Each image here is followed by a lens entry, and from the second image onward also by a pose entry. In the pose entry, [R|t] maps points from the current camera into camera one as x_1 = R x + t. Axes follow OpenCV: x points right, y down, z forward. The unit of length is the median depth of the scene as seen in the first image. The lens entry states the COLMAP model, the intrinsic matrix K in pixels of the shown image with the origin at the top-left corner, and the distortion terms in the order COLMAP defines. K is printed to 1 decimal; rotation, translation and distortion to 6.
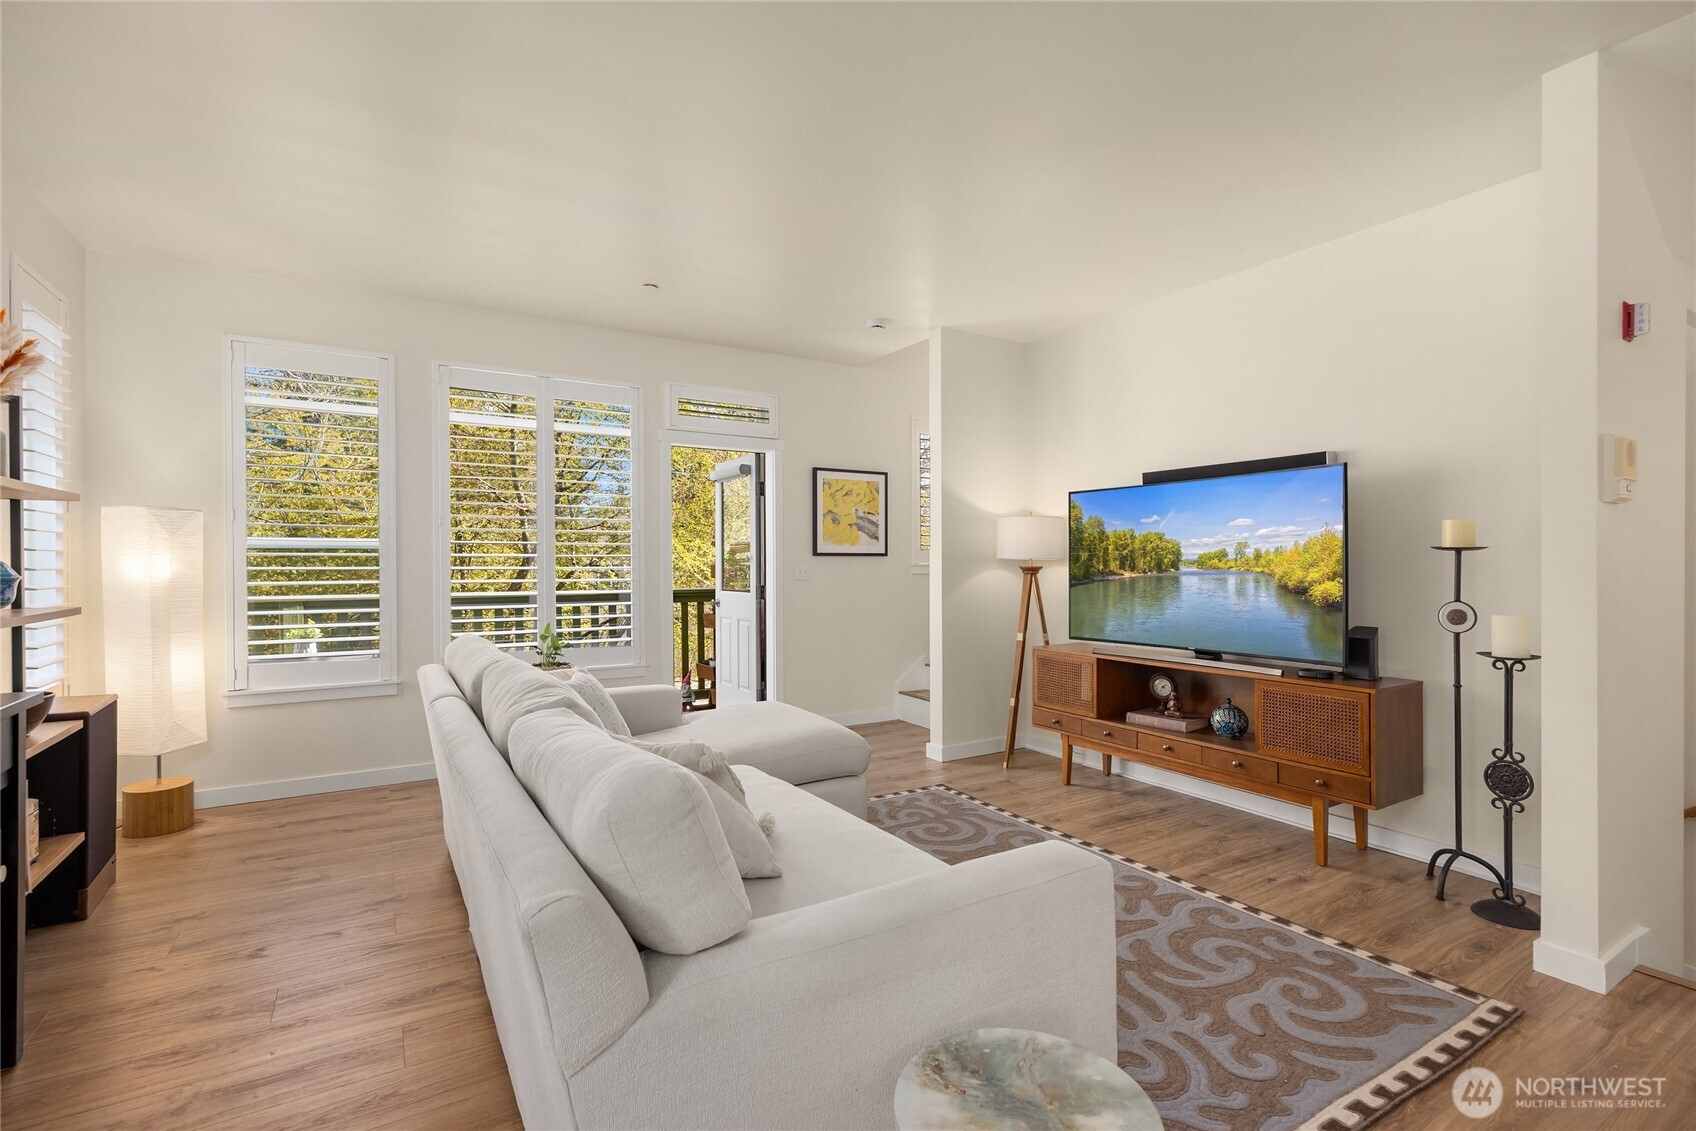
lens RADIAL K [[778.5, 0, 846.8], [0, 778.5, 531.0], [0, 0, 1]] dist [0.006391, -0.001967]
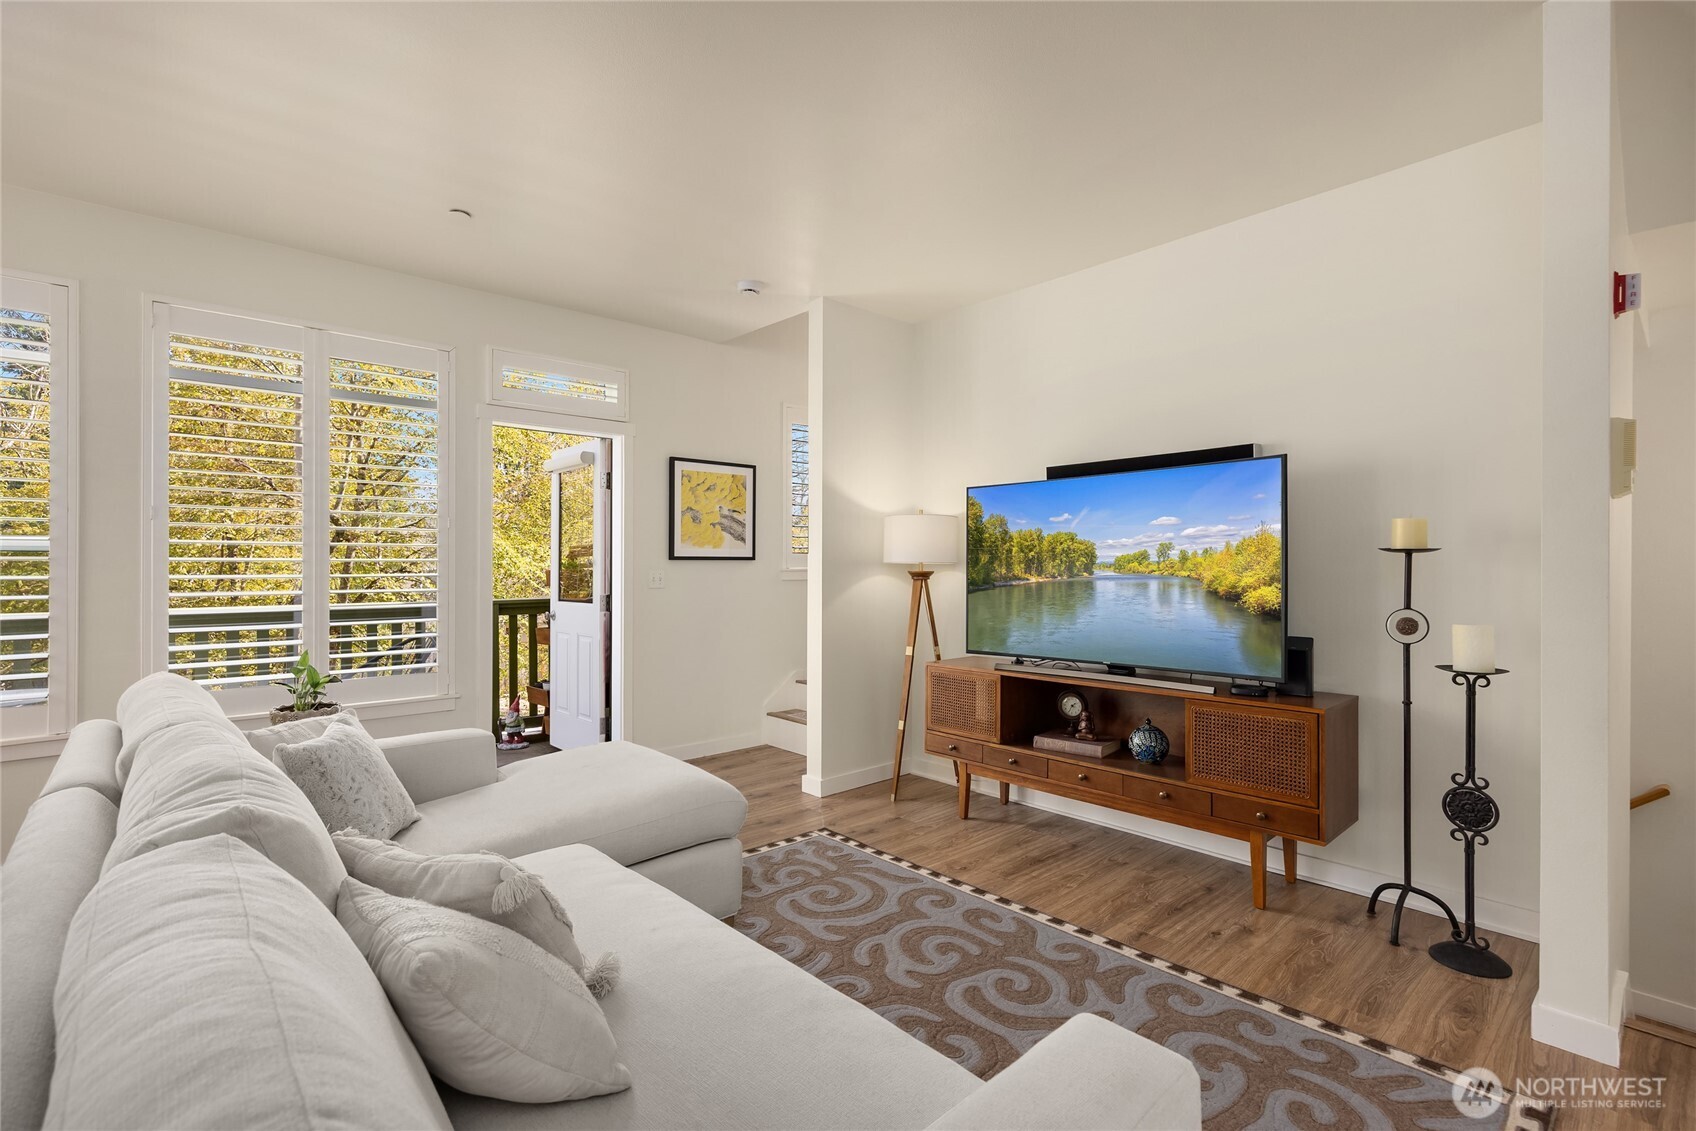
lens RADIAL K [[778.5, 0, 840.8], [0, 778.5, 534.8], [0, 0, 1]] dist [0.006391, -0.001967]
pose [[0.983989, 0.004606, 0.178172, -0.015778], [-0.004368, 0.999989, -0.001723, 0.007796], [-0.178178, 0.000917, 0.983998, 0.184264]]
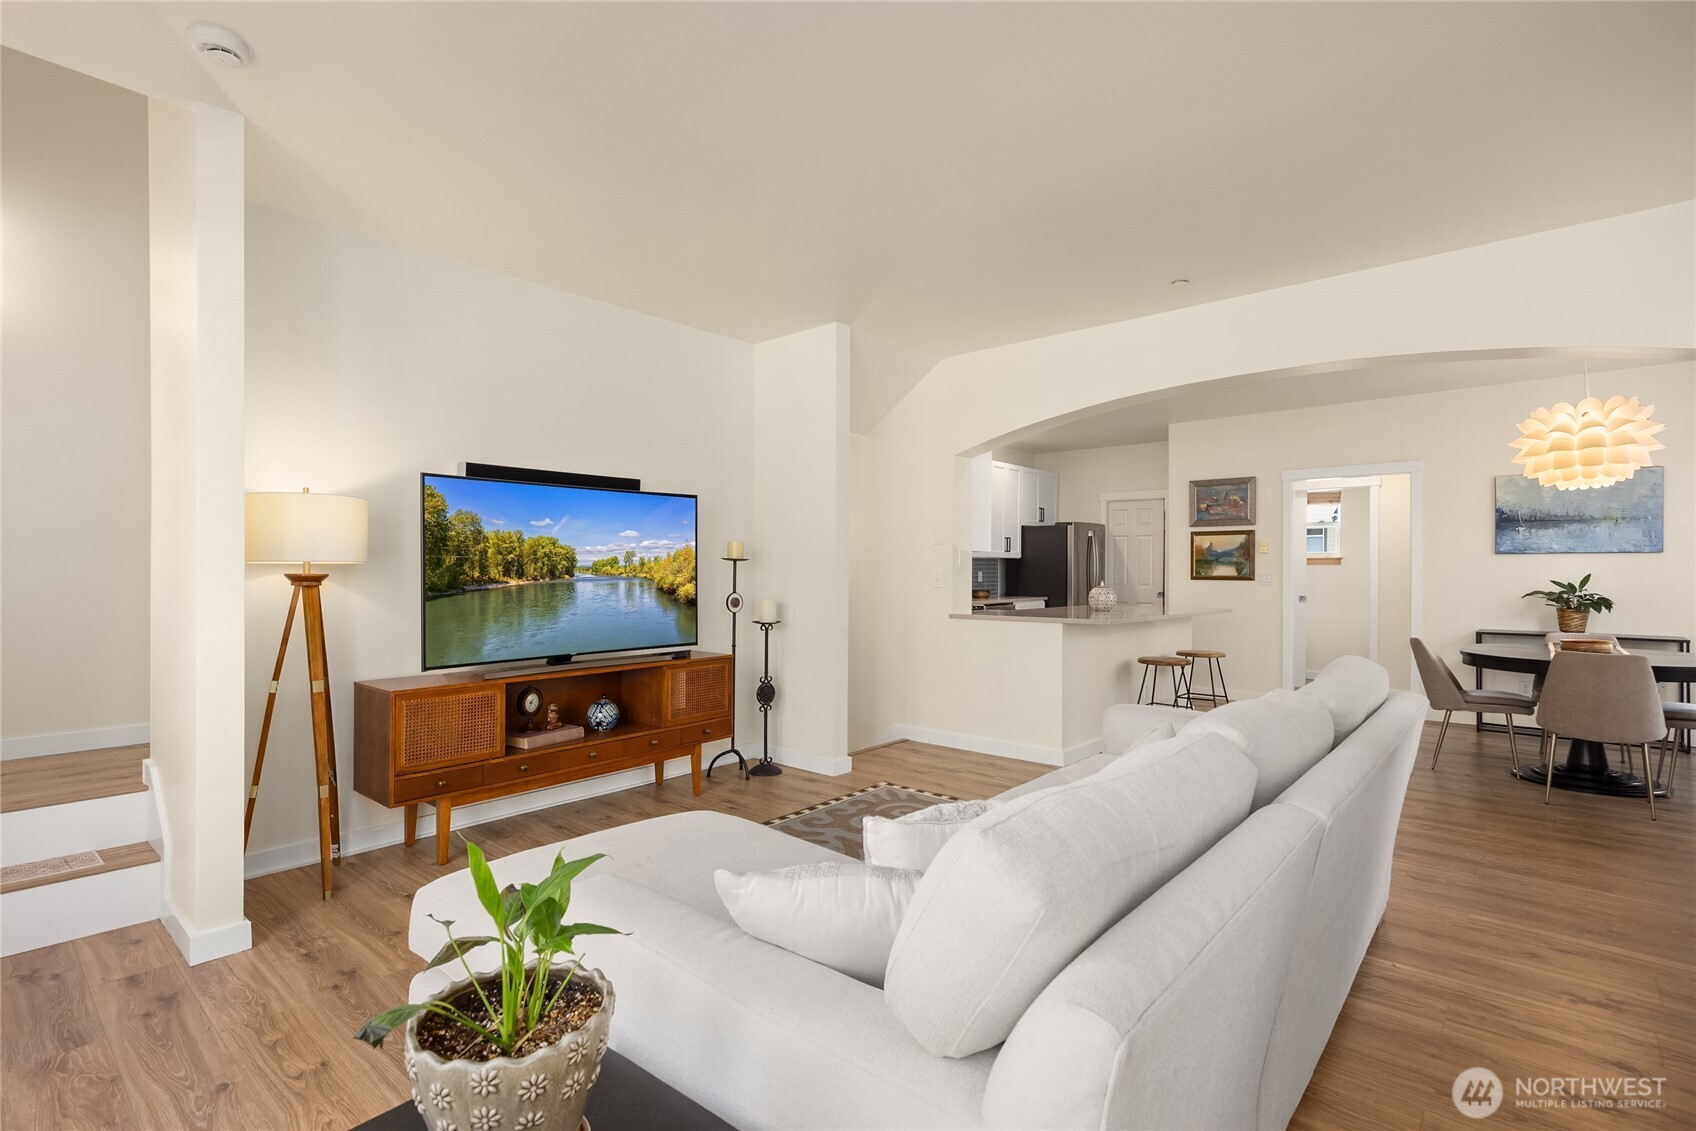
lens RADIAL K [[778.5, 0, 845.9], [0, 778.5, 572.9], [0, 0, 1]] dist [0.006391, -0.001967]
pose [[-0.289876, -0.006242, 0.957044, -0.635798], [-0.041336, 0.999127, -0.006004, 0.038260], [-0.956171, -0.041301, -0.289881, 0.991566]]
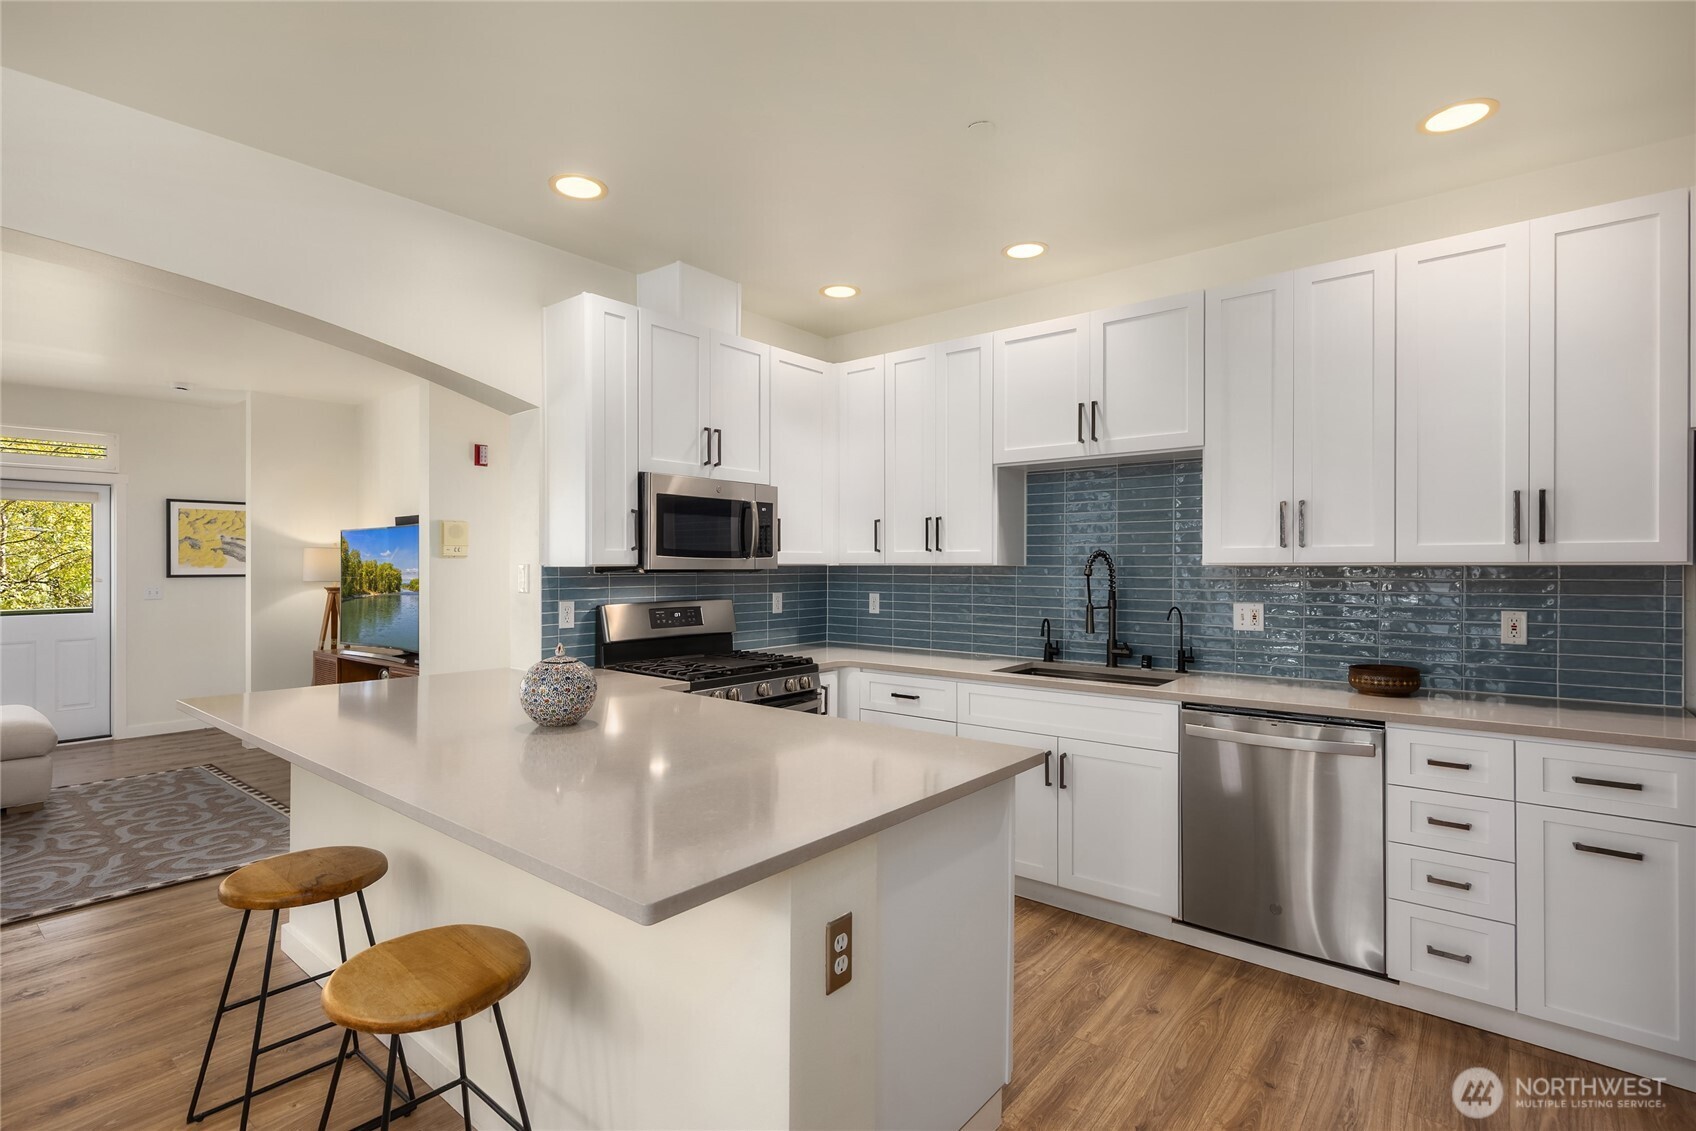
lens RADIAL K [[806.3, 0, 856.2], [0, 806.3, 559.5], [0, 0, 1]] dist [-0.001919, 0.000670]
pose [[0.942679, 0.002594, 0.333692, 0.761957], [-0.012537, 0.999539, 0.027647, -0.057757], [-0.333466, -0.030246, 0.942277, -0.634805]]
